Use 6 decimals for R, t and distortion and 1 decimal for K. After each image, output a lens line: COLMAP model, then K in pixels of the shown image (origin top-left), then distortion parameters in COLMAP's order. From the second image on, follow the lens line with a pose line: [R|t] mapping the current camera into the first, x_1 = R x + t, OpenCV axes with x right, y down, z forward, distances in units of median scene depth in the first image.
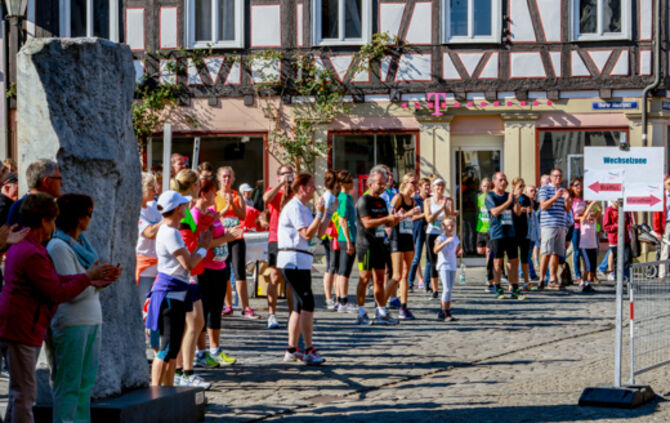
lens RADIAL K [[2049.9, 0, 335.0], [0, 2049.9, 211.5], [0, 0, 1]] dist [-0.019802, 0.841597]
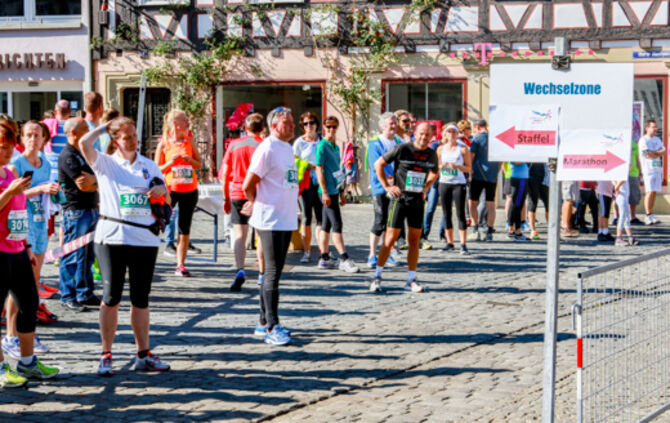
lens RADIAL K [[1448.1, 0, 335.0], [0, 1448.1, 211.5], [0, 0, 1]] dist [0.004215, -0.112484]
pose [[0.994957, 0.007660, -0.100014, 0.048574], [-0.003303, 0.999041, 0.043661, -0.003537], [0.100252, -0.043111, 0.994028, 0.245708]]
